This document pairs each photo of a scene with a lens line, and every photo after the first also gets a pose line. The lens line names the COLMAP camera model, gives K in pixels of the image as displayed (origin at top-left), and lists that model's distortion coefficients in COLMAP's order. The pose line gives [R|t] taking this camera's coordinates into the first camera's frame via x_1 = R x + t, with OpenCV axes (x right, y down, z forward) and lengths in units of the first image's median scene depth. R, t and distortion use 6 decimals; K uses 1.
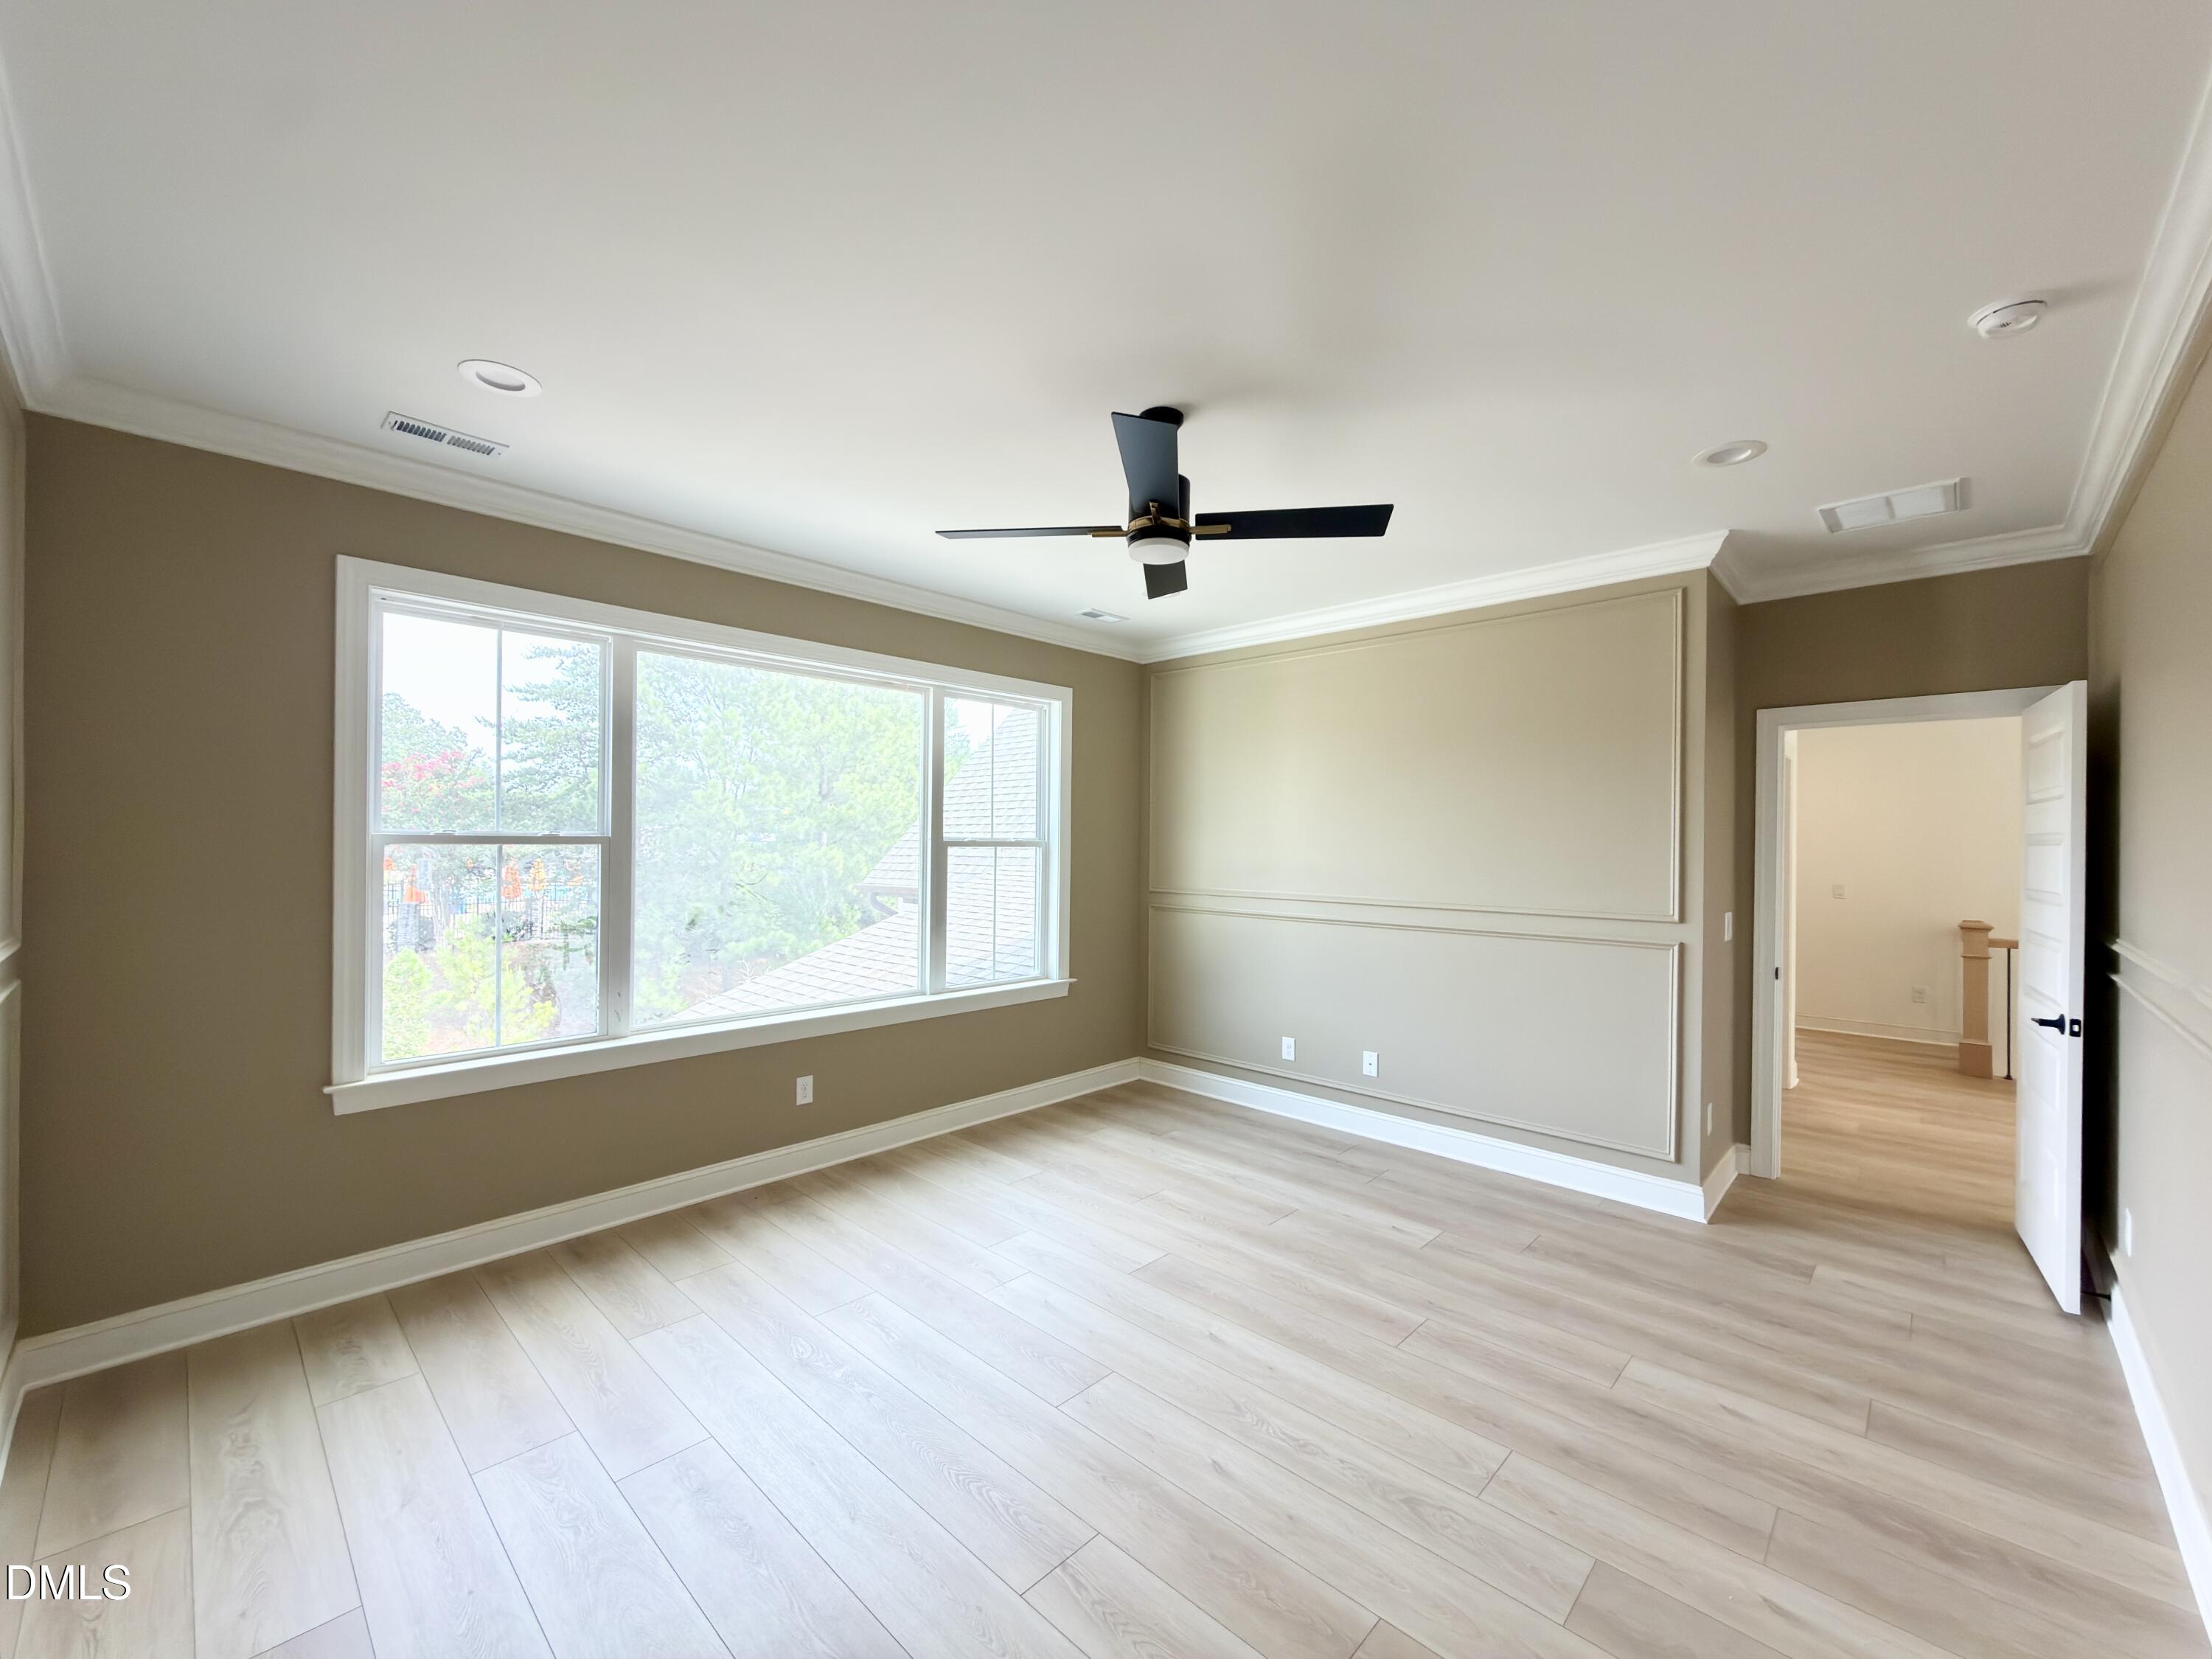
lens RADIAL K [[891.6, 0, 1102.7], [0, 891.6, 841.6], [0, 0, 1]] dist [0.001257, -0.000044]
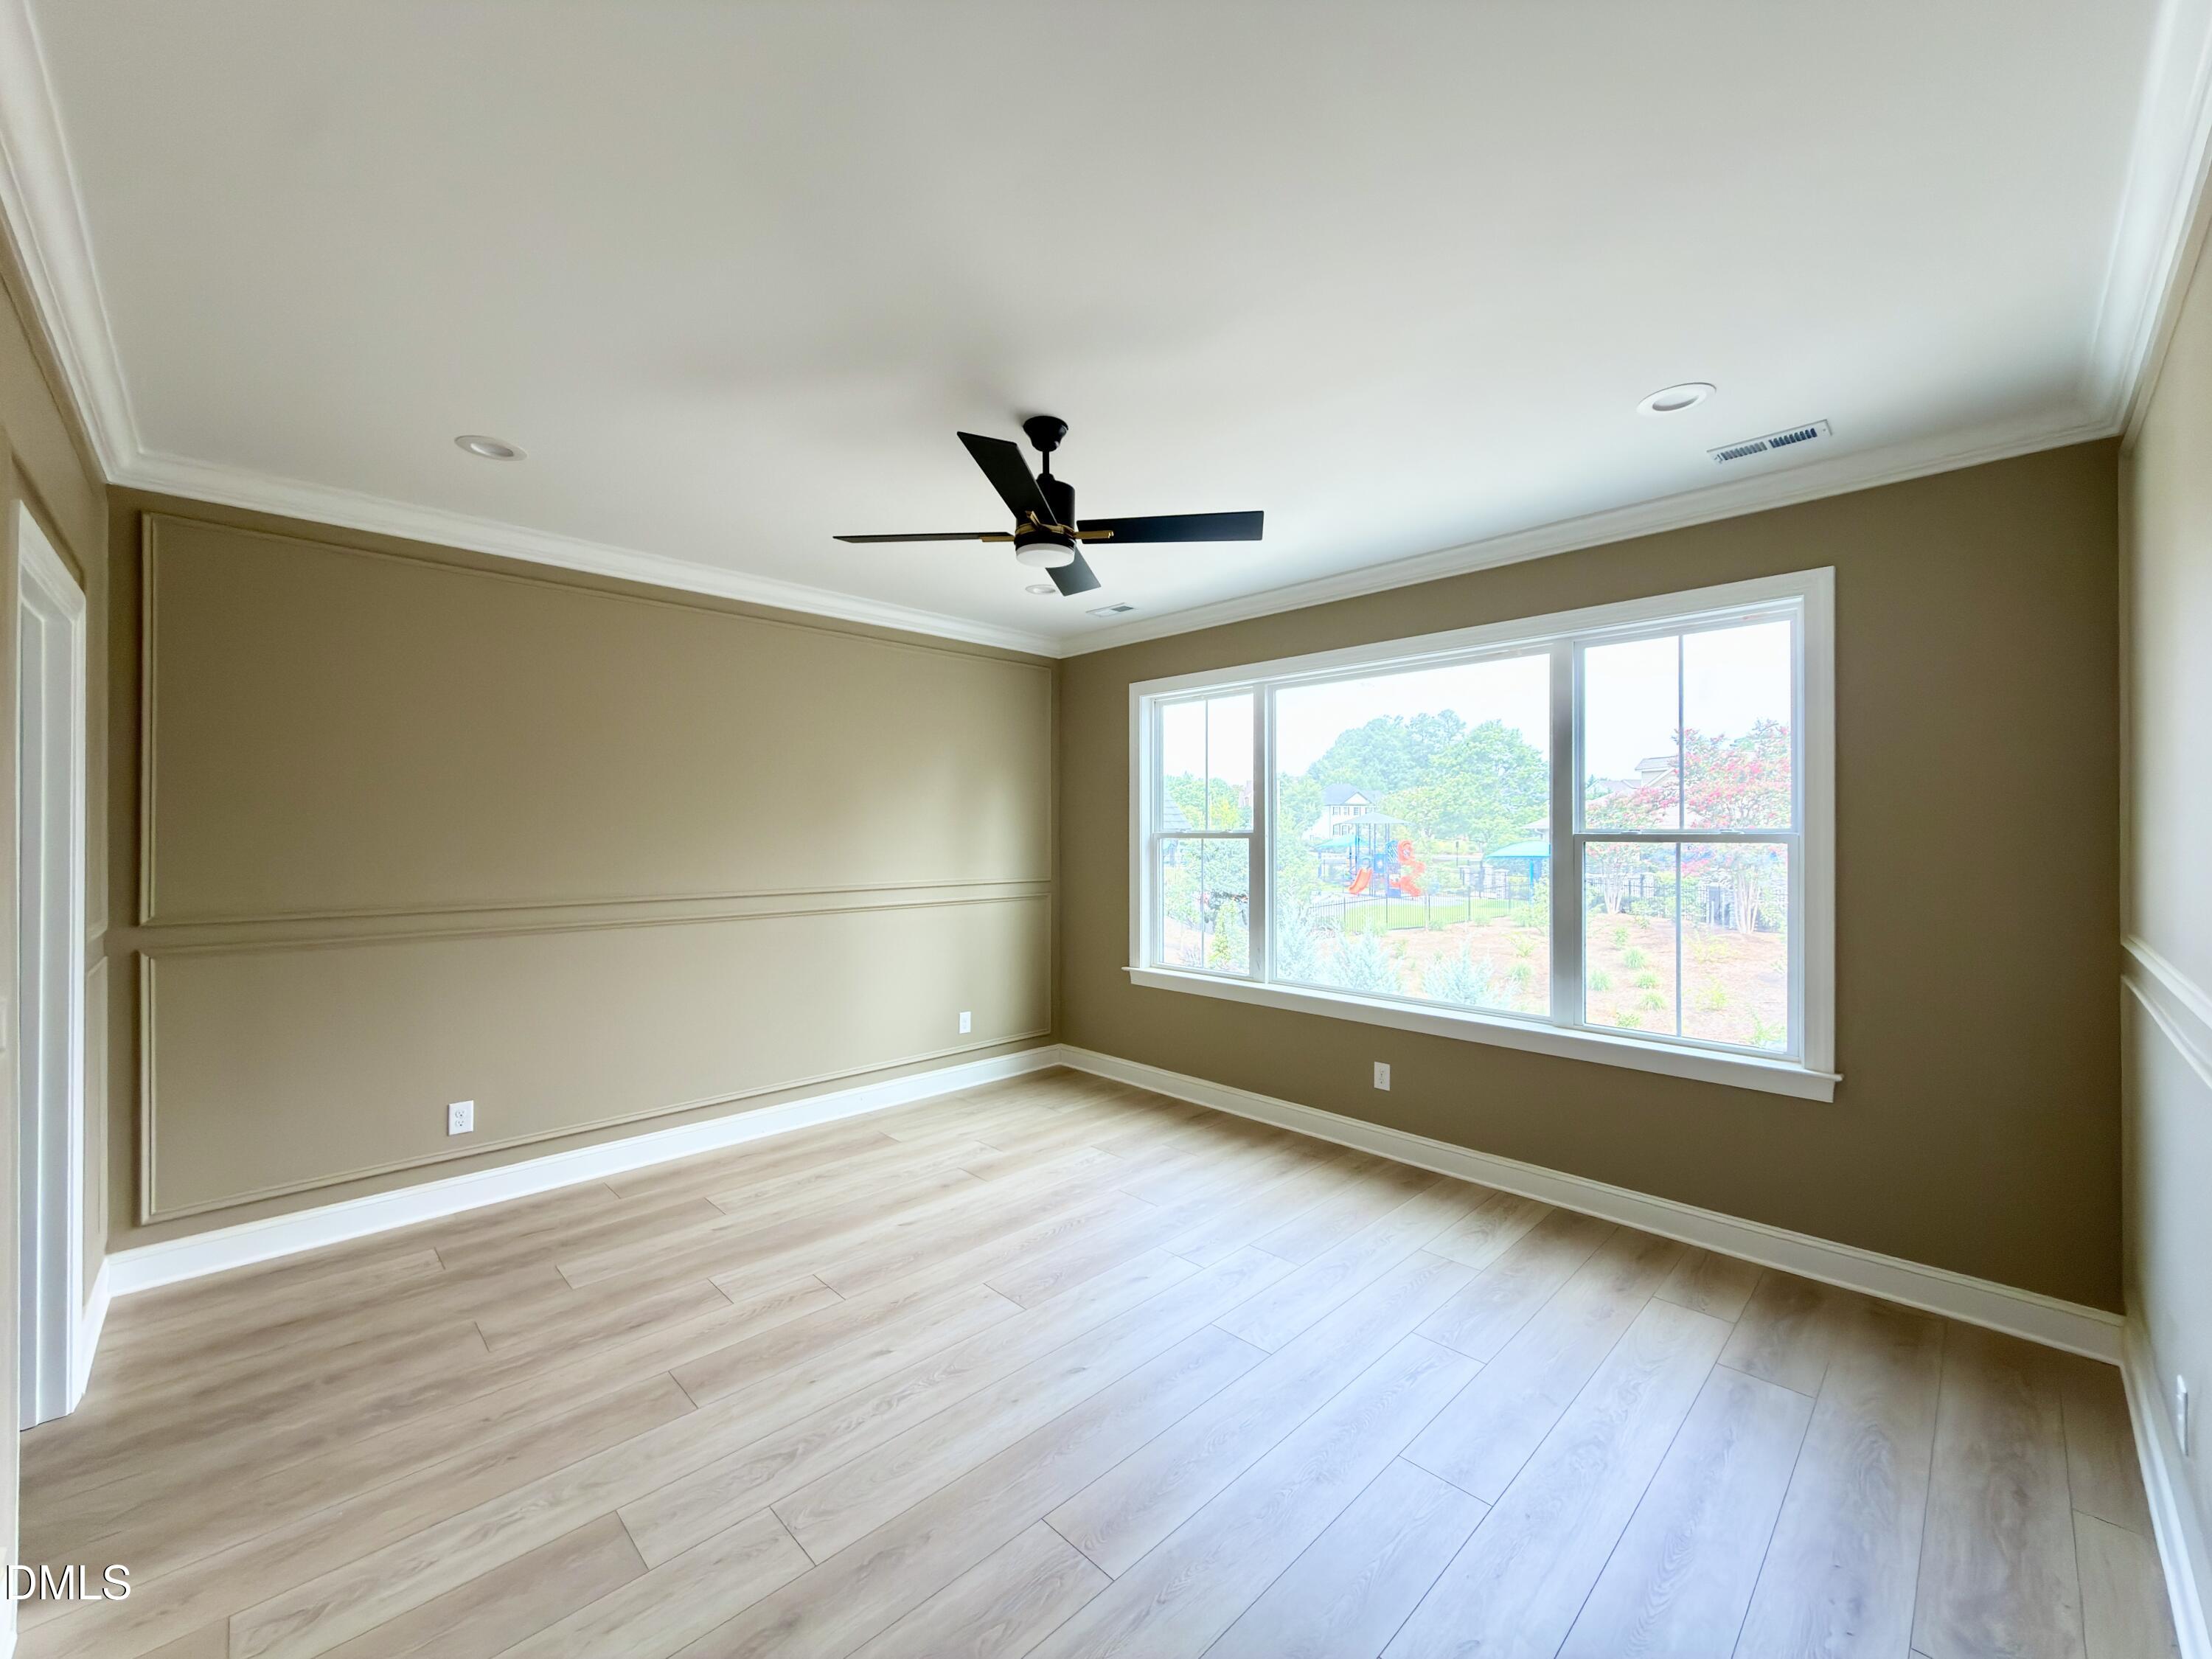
lens RADIAL K [[879.4, 0, 1103.8], [0, 879.4, 831.2], [0, 0, 1]] dist [-0.002180, 0.000906]
pose [[-0.031571, -0.010106, -0.999450, 0.816860], [0.000631, 0.999948, -0.010131, 0.005480], [0.999501, -0.000951, -0.031563, 0.830107]]
